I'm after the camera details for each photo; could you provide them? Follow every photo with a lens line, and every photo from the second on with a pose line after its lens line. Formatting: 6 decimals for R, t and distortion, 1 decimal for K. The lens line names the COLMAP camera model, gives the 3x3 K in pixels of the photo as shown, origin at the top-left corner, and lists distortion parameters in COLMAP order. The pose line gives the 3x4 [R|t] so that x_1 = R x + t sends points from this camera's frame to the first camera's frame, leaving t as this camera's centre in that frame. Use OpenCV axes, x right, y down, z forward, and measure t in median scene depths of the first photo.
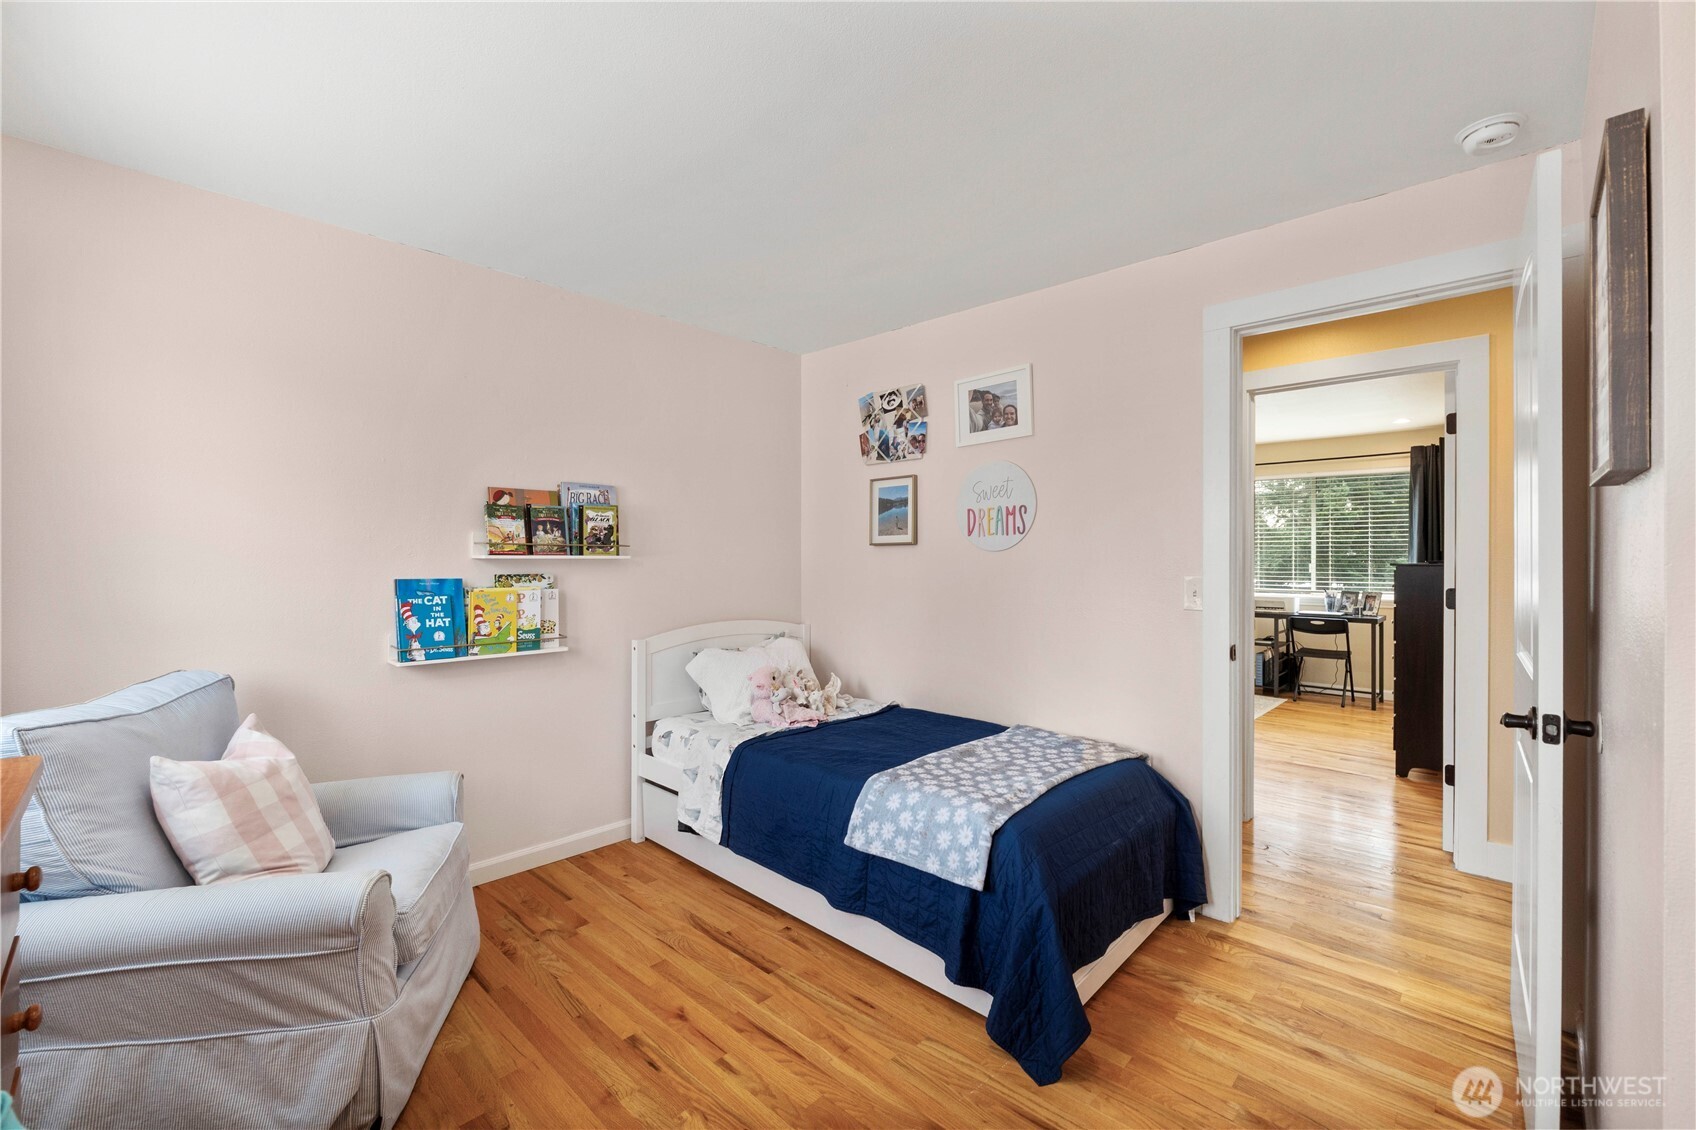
lens RADIAL K [[710.3, 0, 844.3], [0, 710.3, 563.6], [0, 0, 1]] dist [-0.009993, -0.000036]
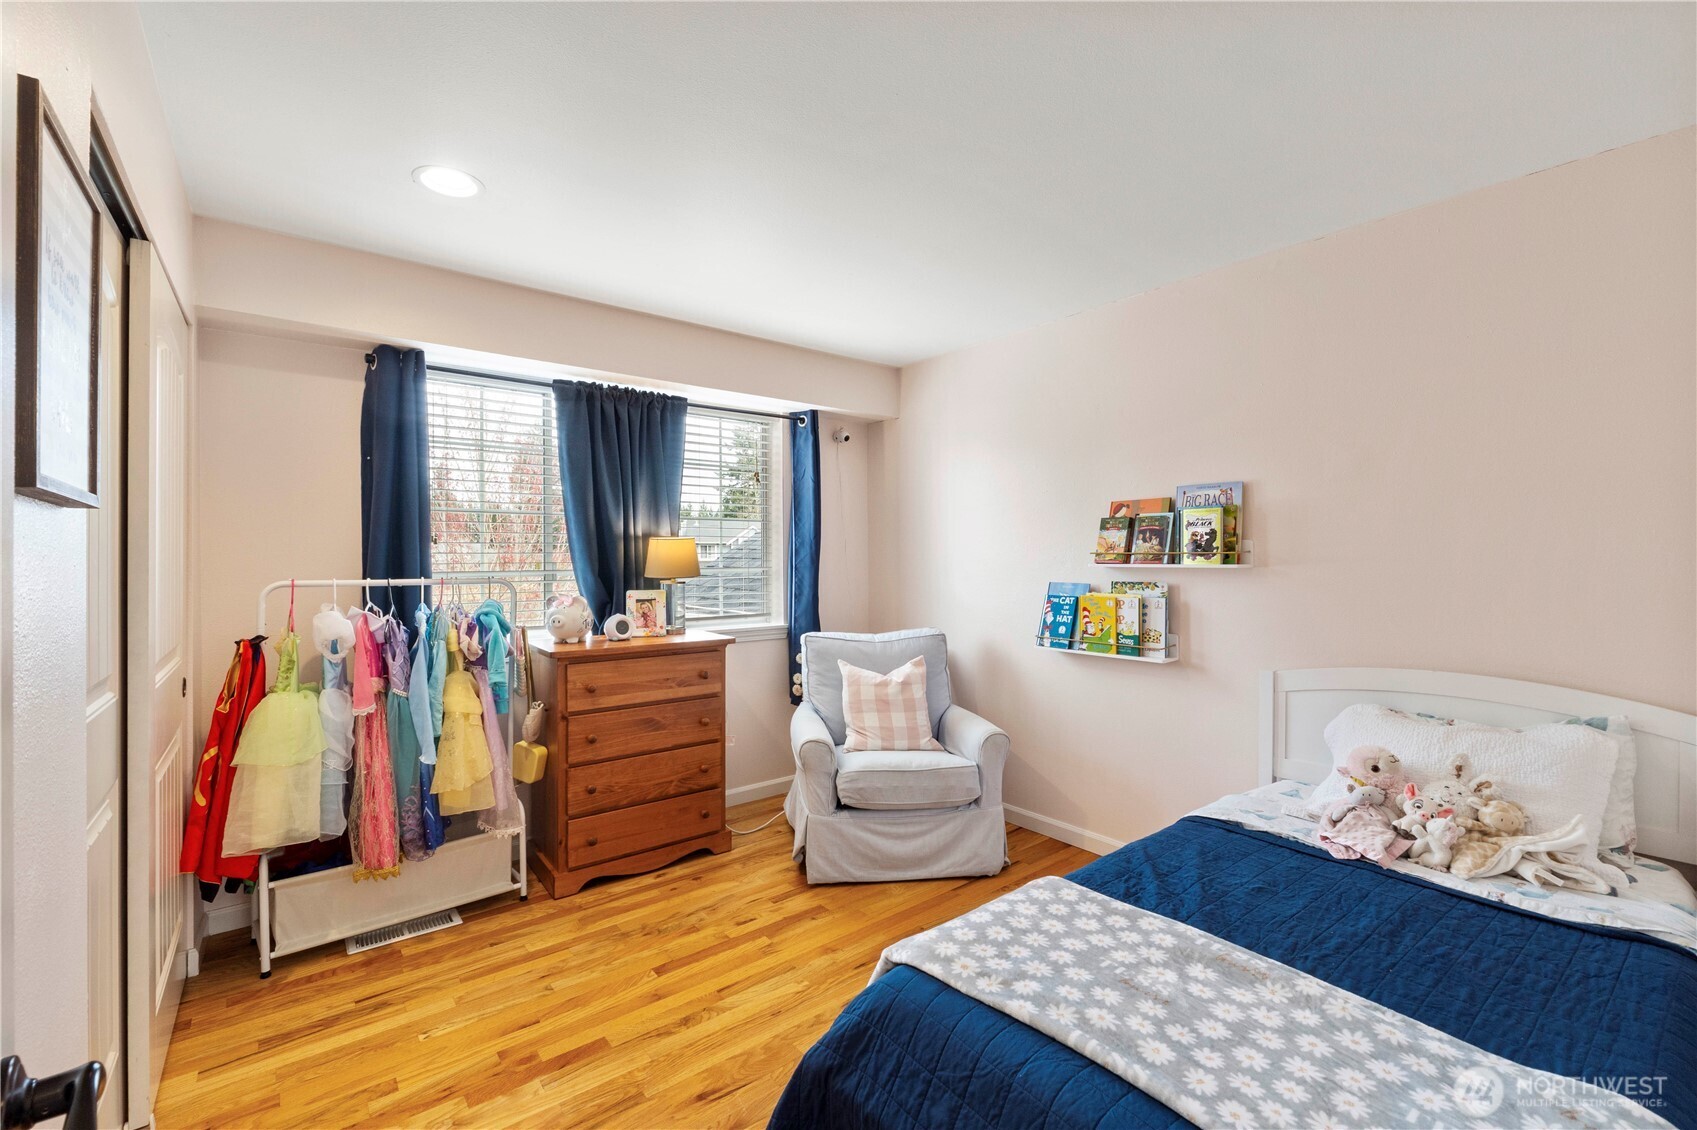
lens RADIAL K [[710.8, 0, 844.7], [0, 710.8, 559.7], [0, 0, 1]] dist [-0.009993, -0.000036]
pose [[-0.138259, 0.000622, -0.990396, 0.655779], [-0.004965, 0.999987, 0.001321, -0.017570], [0.990384, 0.005100, -0.138254, 0.747916]]
